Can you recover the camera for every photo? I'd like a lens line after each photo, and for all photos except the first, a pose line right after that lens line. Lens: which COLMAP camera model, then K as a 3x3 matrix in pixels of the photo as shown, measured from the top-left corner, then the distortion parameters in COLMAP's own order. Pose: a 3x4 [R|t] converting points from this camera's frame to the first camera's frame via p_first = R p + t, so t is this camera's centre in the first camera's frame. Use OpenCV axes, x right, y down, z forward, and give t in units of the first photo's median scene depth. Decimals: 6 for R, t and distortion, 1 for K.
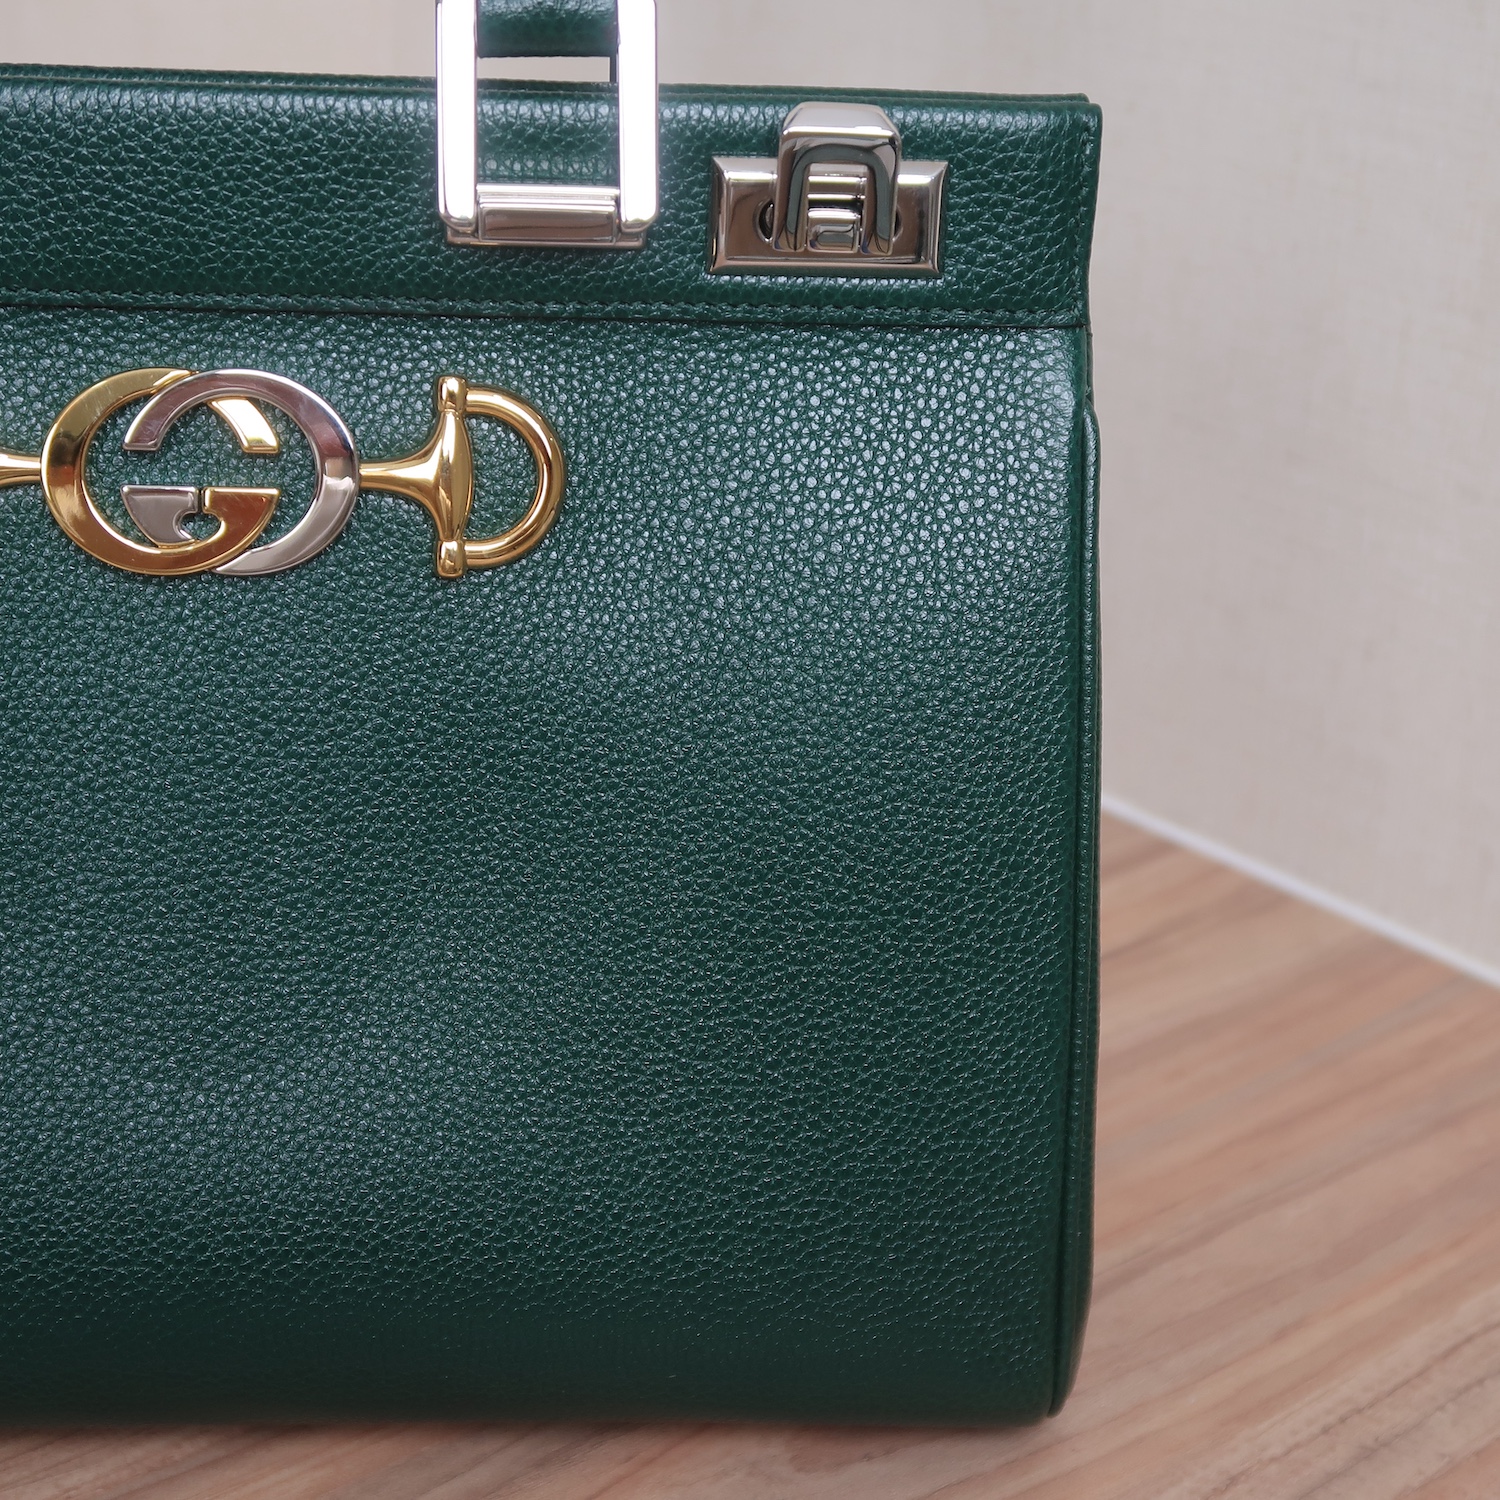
lens RADIAL K [[2996.9, 0, 765.8], [0, 2996.9, 738.1], [0, 0, 1]] dist [-0.013790, 0.000000]
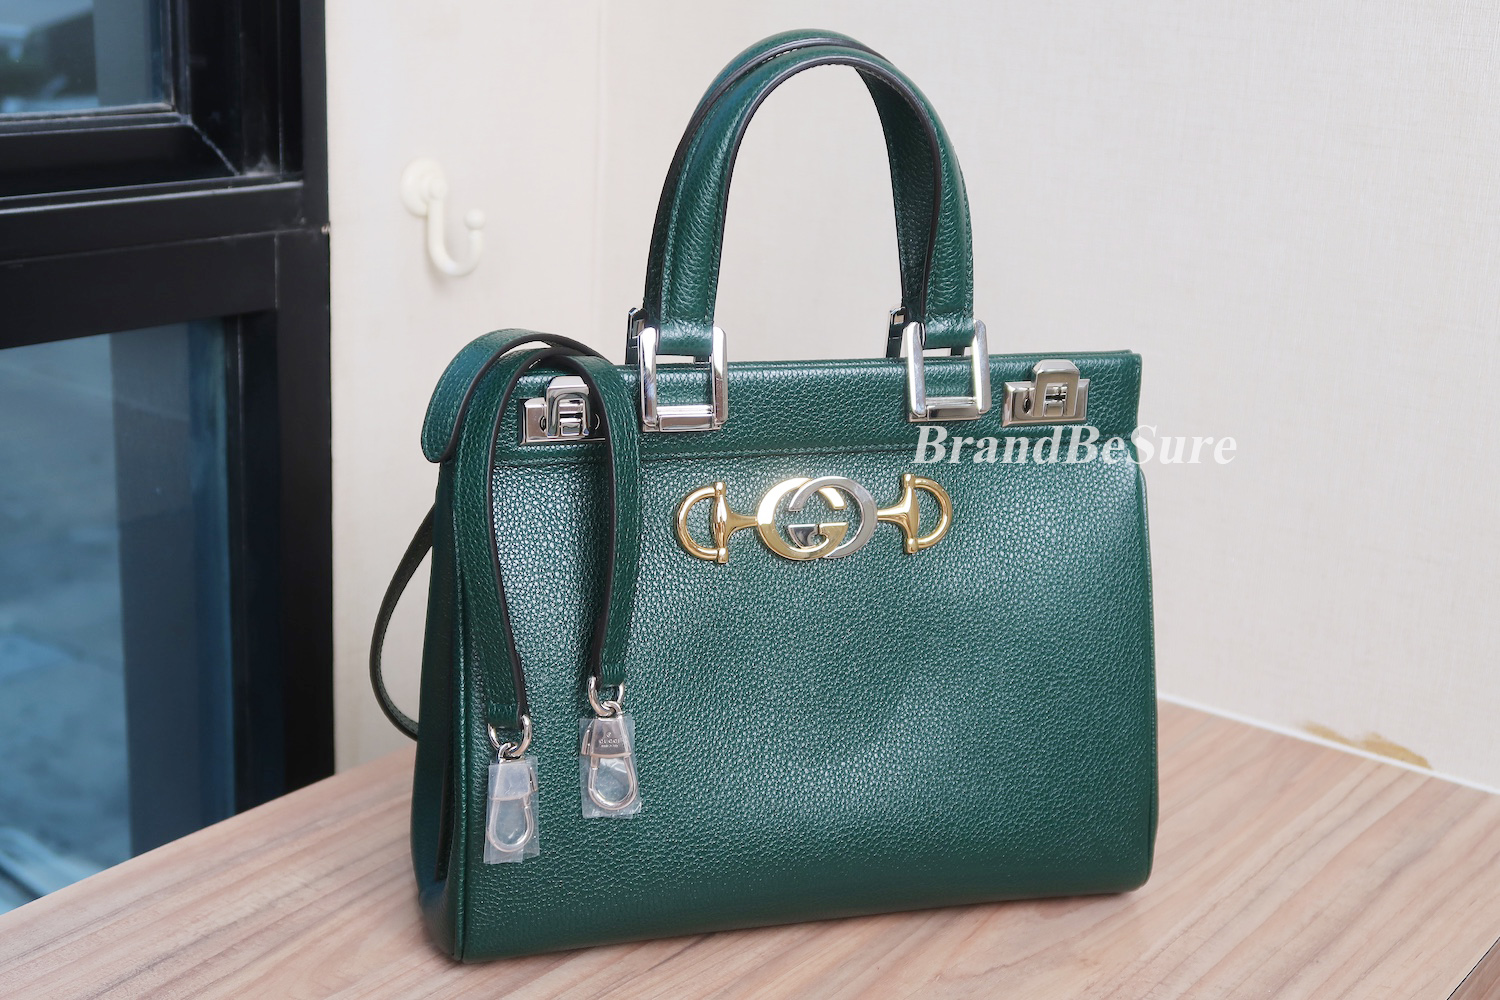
lens RADIAL K [[1981.4, 0, 744.8], [0, 1981.4, 500.7], [0, 0, 1]] dist [-0.024037, 0.000000]
pose [[0.983570, -0.068033, 0.167218, -0.511732], [0.085425, 0.991403, -0.099110, 0.054424], [-0.159037, 0.111767, 0.980926, -0.601843]]
